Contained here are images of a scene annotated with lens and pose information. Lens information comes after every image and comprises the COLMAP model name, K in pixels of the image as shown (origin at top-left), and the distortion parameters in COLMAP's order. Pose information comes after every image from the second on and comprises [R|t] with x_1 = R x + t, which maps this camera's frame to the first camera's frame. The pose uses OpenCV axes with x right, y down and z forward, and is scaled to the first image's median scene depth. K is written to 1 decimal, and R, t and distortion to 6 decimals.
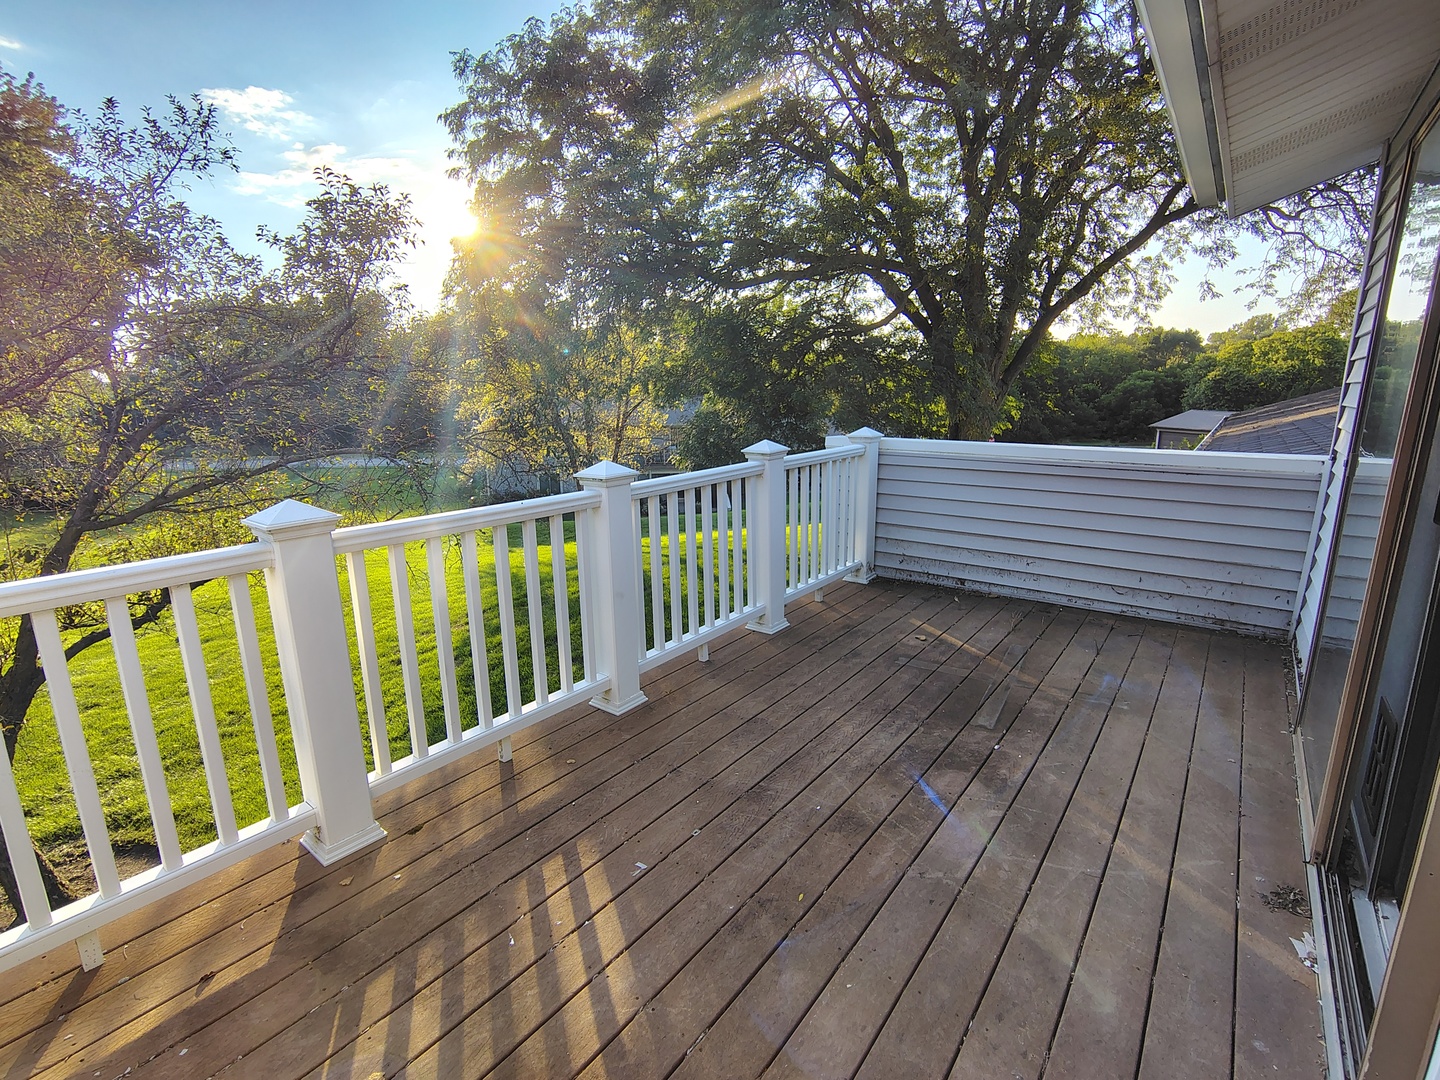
lens RADIAL K [[672.7, 0, 720.0], [0, 672.7, 540.0], [0, 0, 1]] dist [-0.000412, 0.000944]
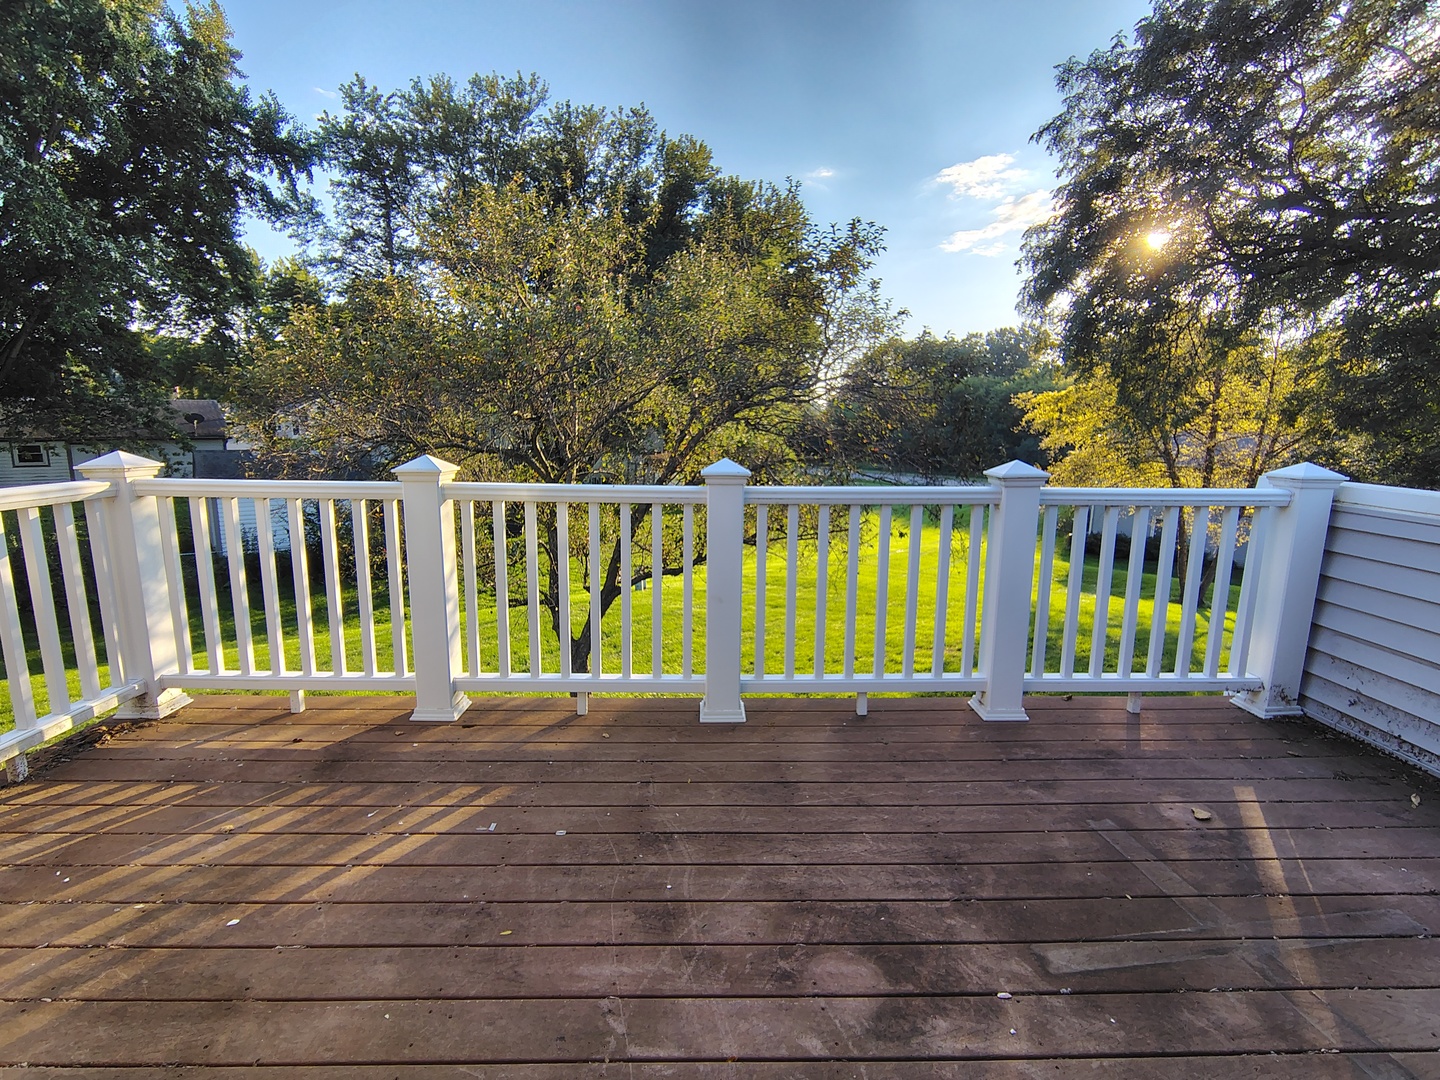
lens RADIAL K [[674.8, 0, 725.3], [0, 674.8, 547.8], [0, 0, 1]] dist [-0.004222, 0.001954]
pose [[0.635461, 0.164020, -0.754511, 0.603200], [-0.190333, 0.980299, 0.052802, -0.044877], [0.748306, 0.110054, 0.654160, 0.394973]]
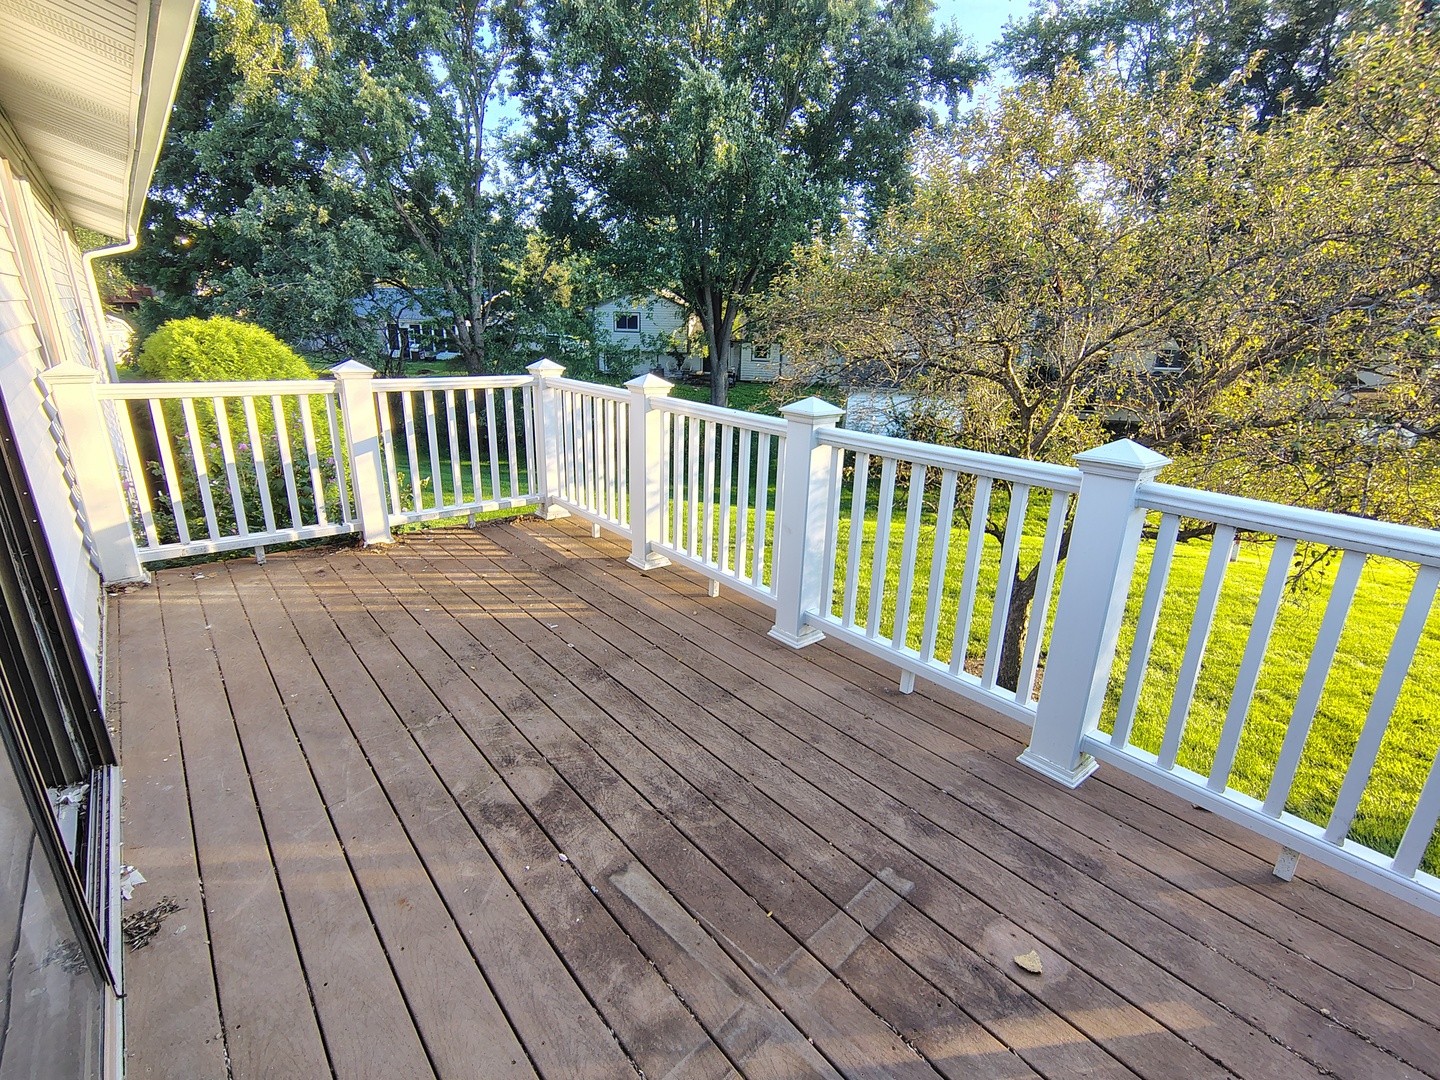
lens RADIAL K [[682.3, 0, 720.0], [0, 682.3, 540.0], [0, 0, 1]] dist [-0.026413, 0.029941]
pose [[-0.212091, 0.310249, -0.926695, 0.884278], [-0.237649, 0.903427, 0.356850, -0.260855], [0.947914, 0.295913, -0.117878, 1.091864]]
